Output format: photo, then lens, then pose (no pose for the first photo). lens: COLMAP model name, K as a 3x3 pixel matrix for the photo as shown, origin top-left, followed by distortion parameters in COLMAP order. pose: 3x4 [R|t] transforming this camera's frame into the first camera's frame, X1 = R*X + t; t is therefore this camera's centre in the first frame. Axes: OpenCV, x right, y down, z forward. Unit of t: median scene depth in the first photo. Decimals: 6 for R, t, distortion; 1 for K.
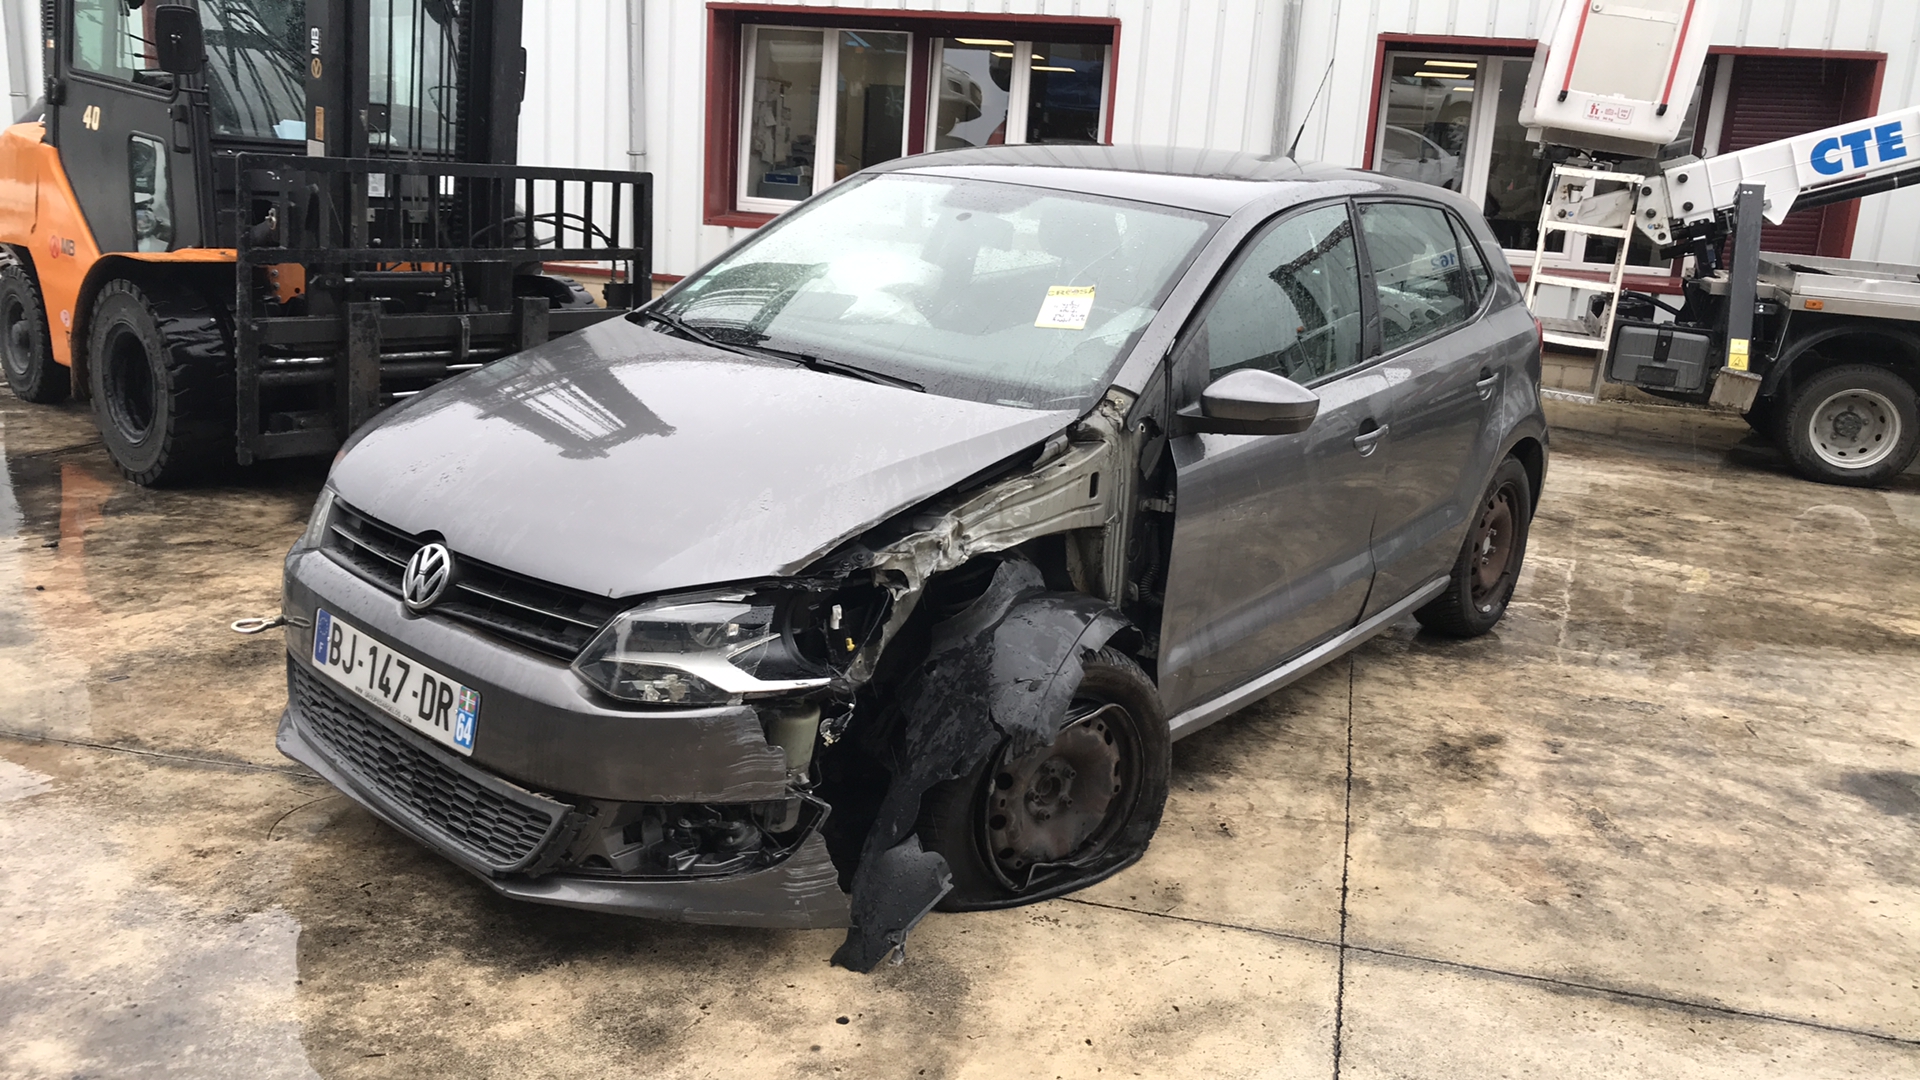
lens RADIAL K [[1565.4, 0, 960.4], [0, 1565.4, 447.1], [0, 0, 1]] dist [0.024079, -0.003584]
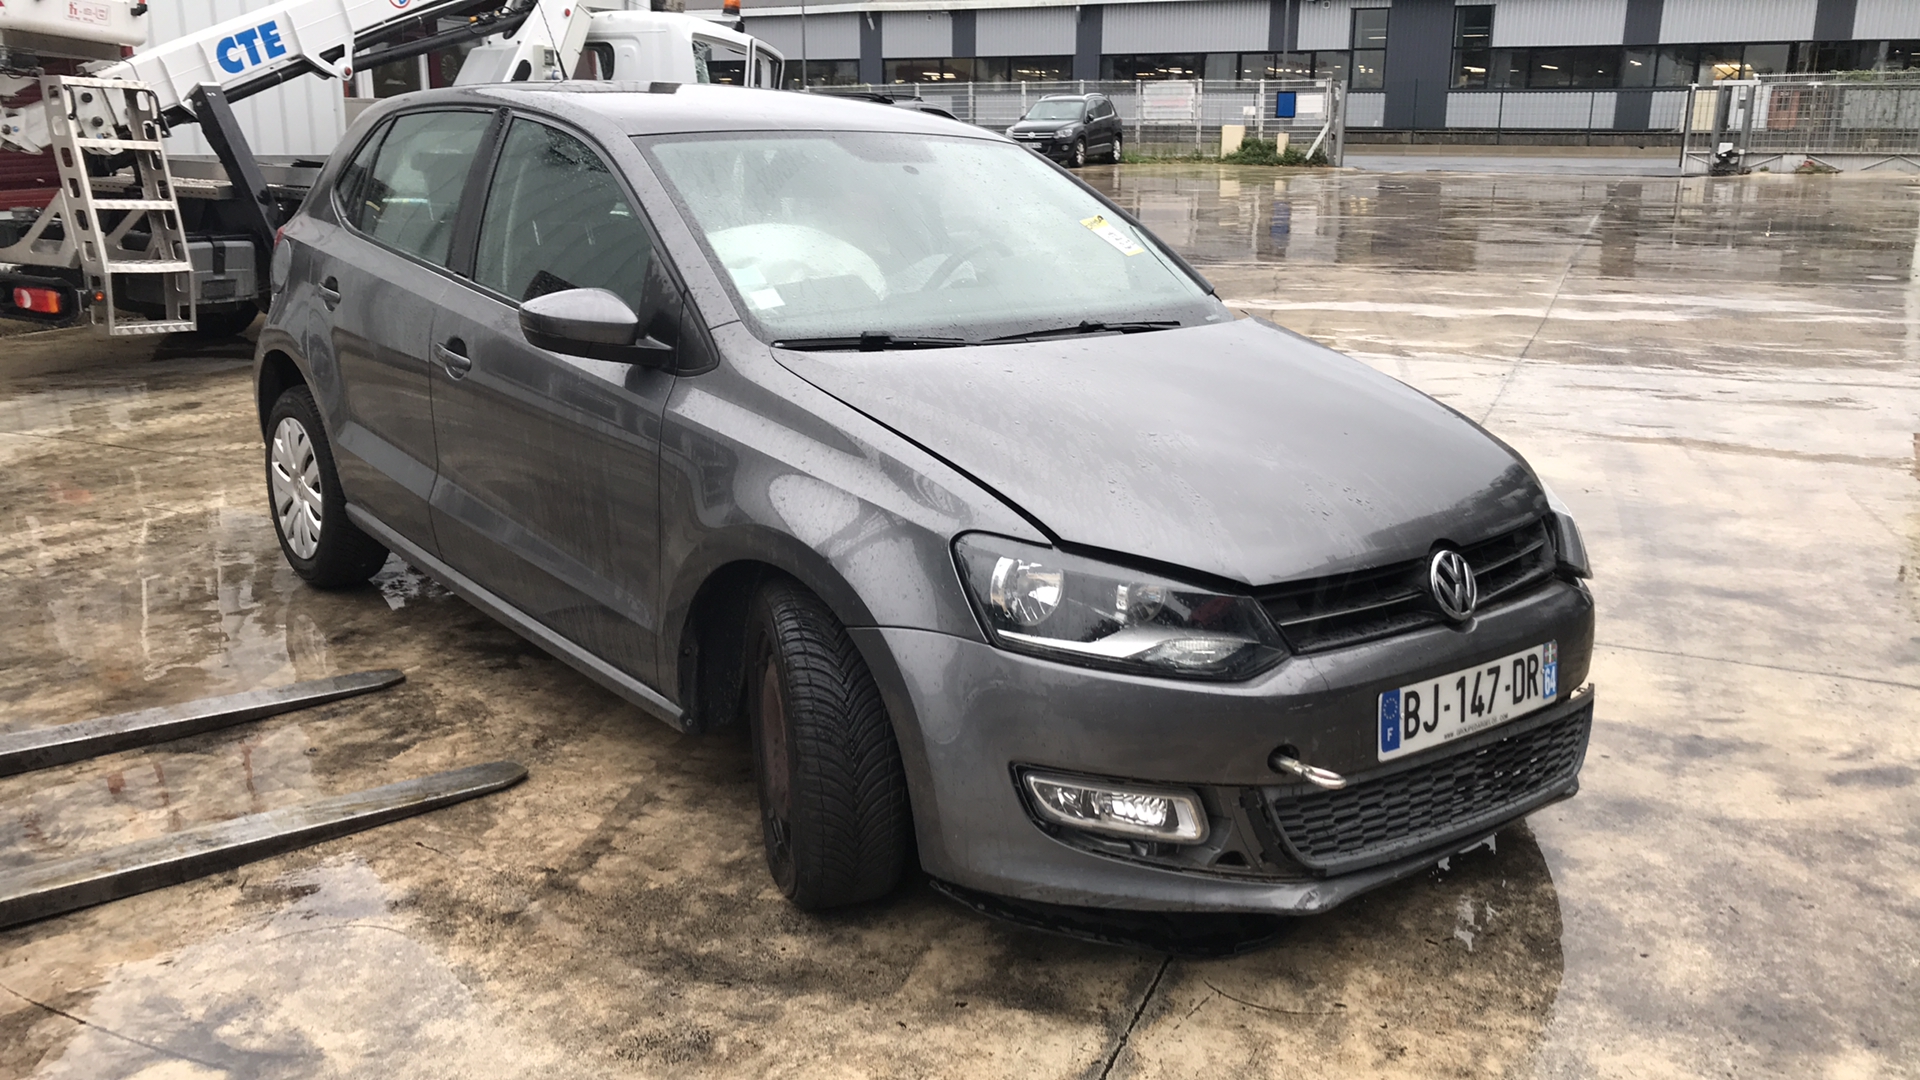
lens RADIAL K [[1565.4, 0, 960.4], [0, 1565.4, 447.1], [0, 0, 1]] dist [0.024079, -0.003584]
pose [[0.179350, -0.268220, 0.946516, -1.238757], [0.190196, 0.953418, 0.234136, -0.270731], [-0.965225, 0.138031, 0.222009, 1.034953]]
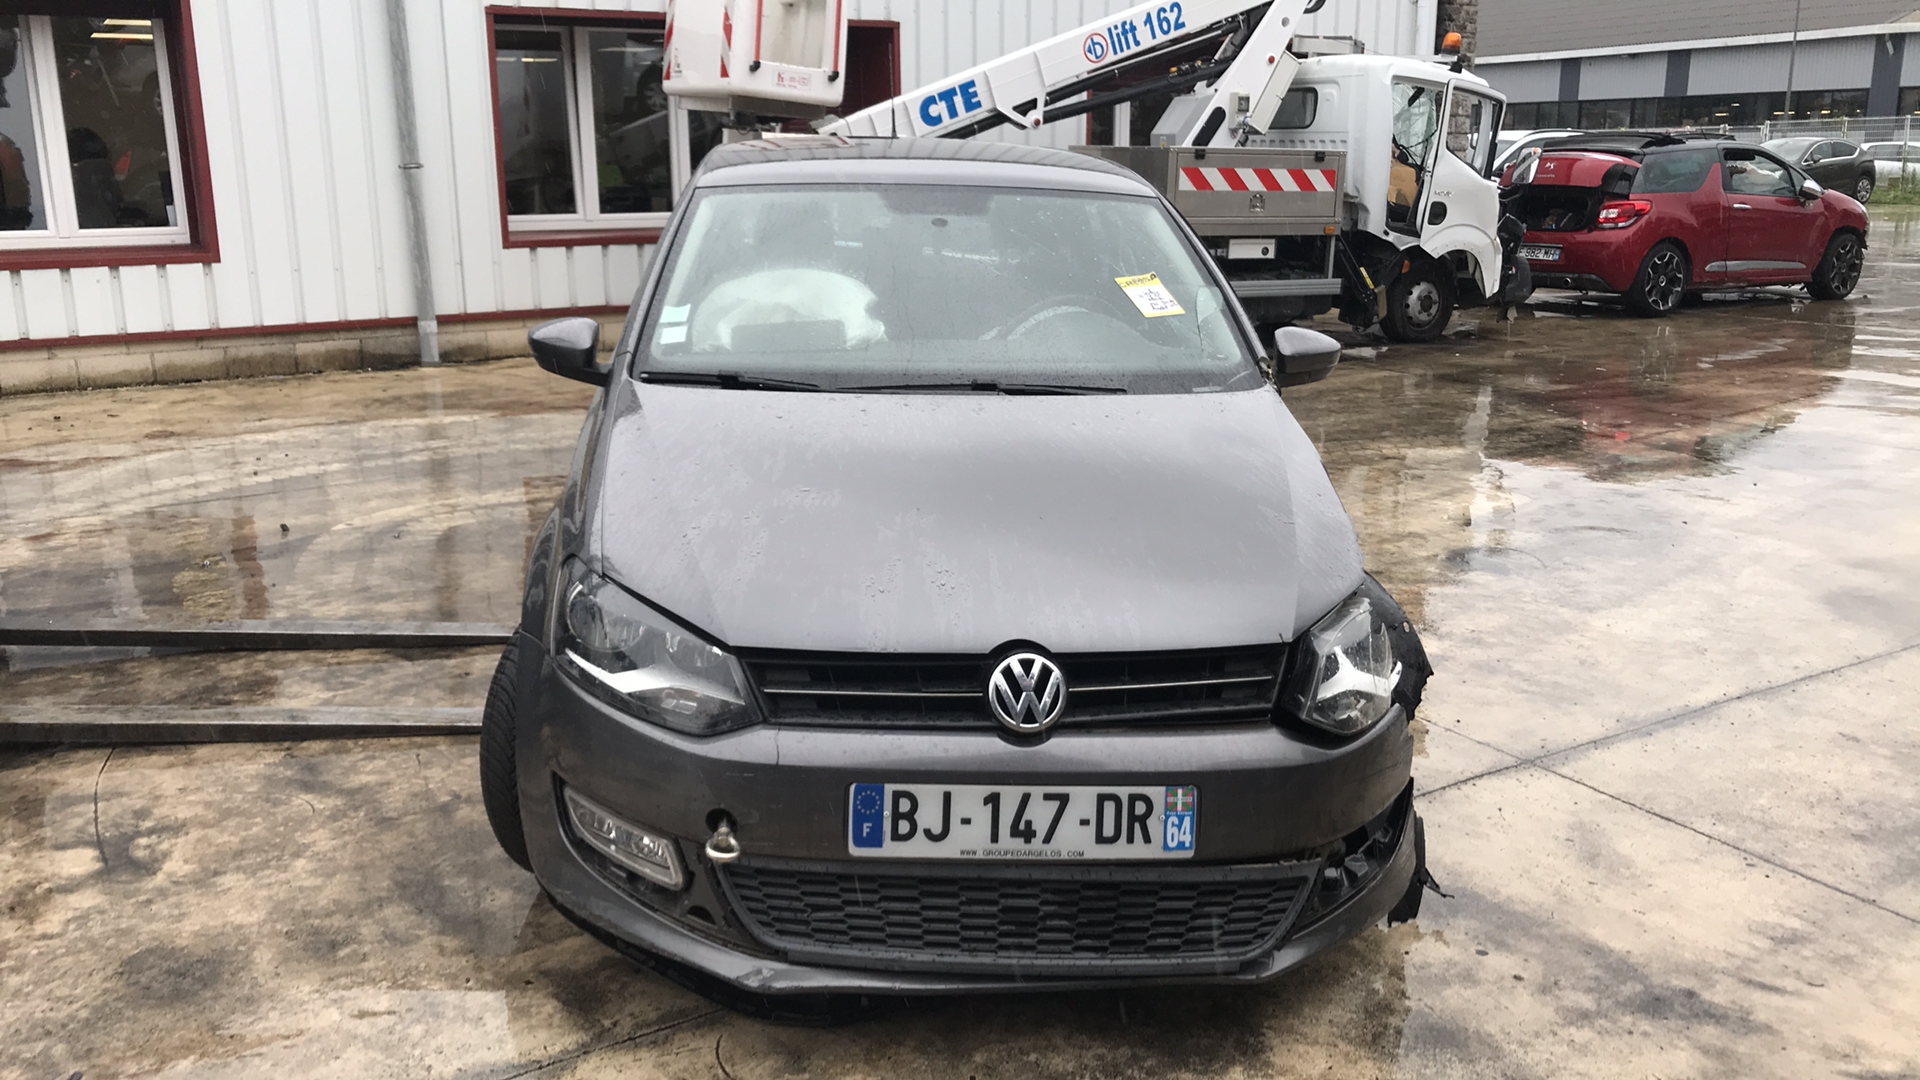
lens RADIAL K [[1600.3, 0, 955.1], [0, 1600.3, 418.5], [0, 0, 1]] dist [0.003197, -0.007756]
pose [[0.708739, -0.181542, 0.681712, -0.911601], [0.177904, 0.981085, 0.076308, -0.135239], [-0.682671, 0.067197, 0.727630, 0.368187]]
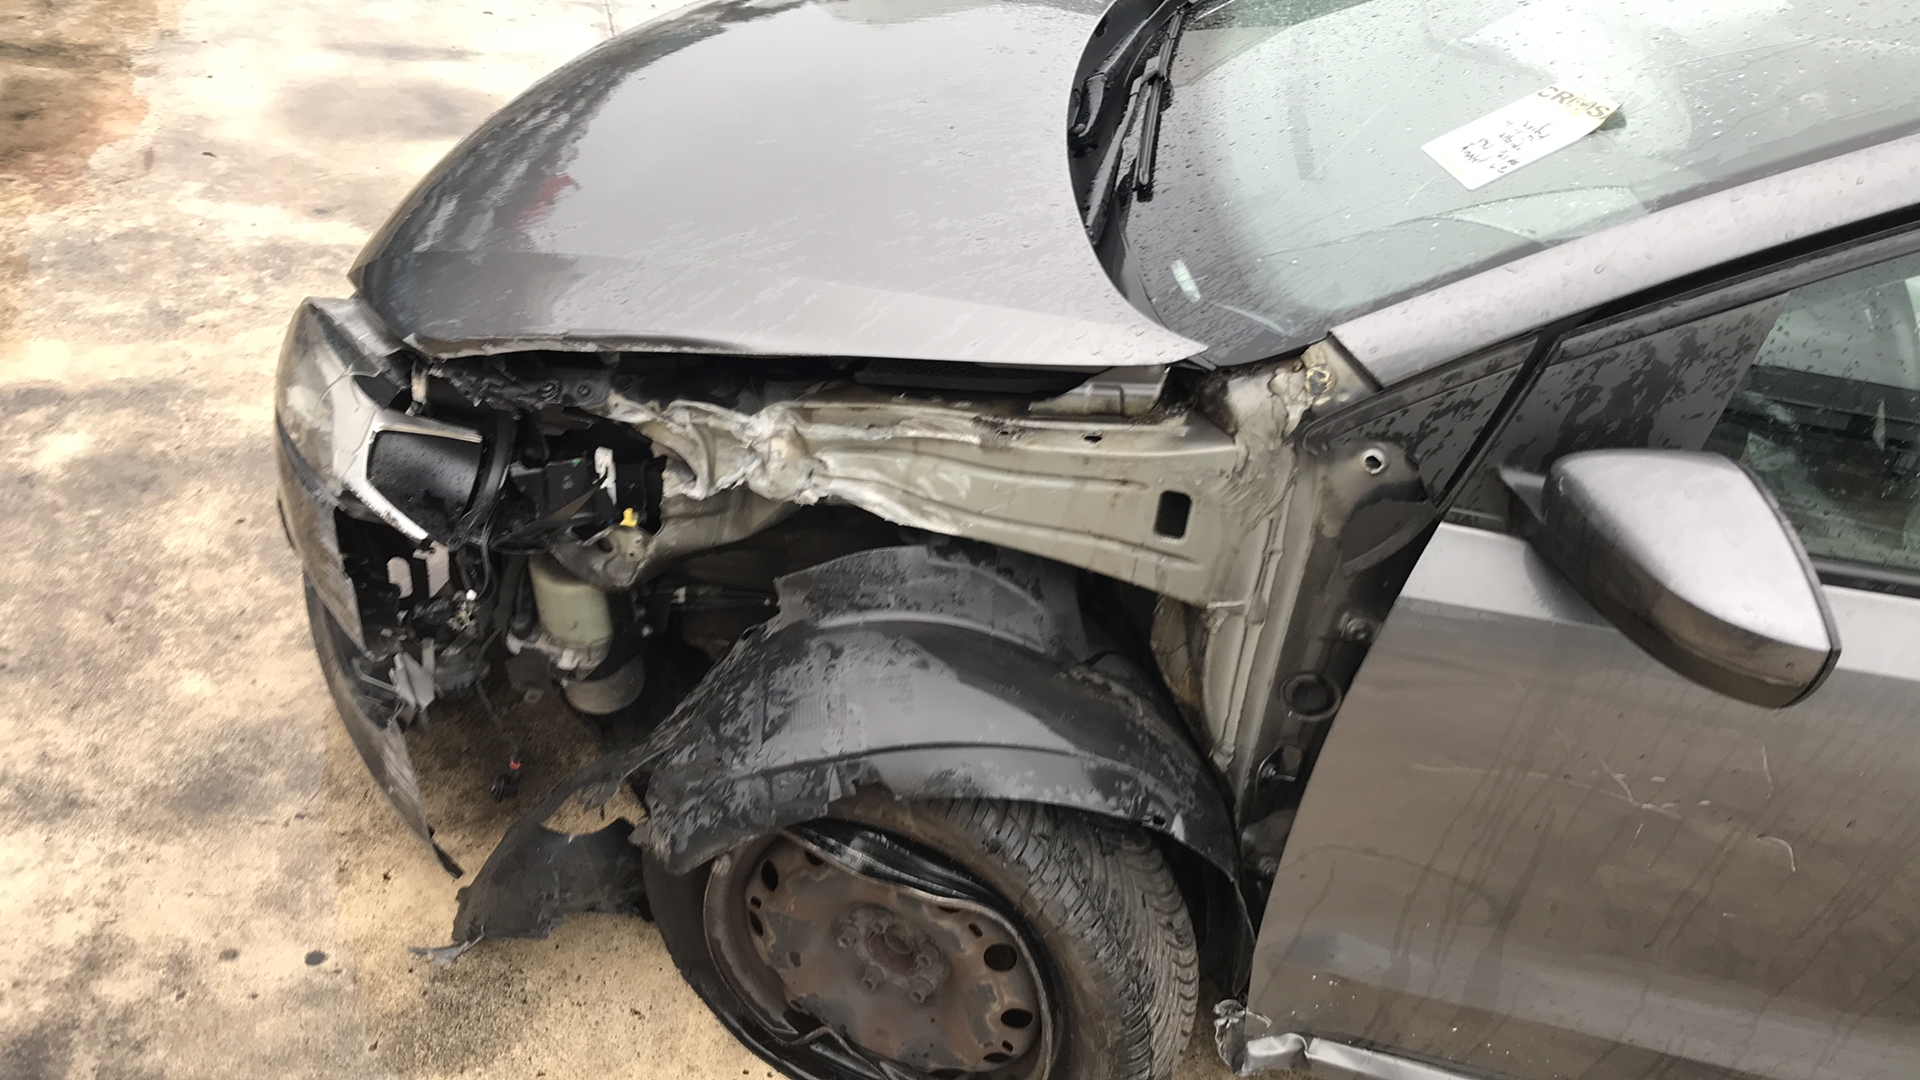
lens RADIAL K [[1534.0, 0, 938.4], [0, 1534.0, 505.9], [0, 0, 1]] dist [0.090388, -0.097770]
pose [[0.450738, 0.499200, -0.740023, 0.410846], [-0.271659, 0.866401, 0.418987, -0.156287], [0.850315, 0.012181, 0.526132, 0.772464]]
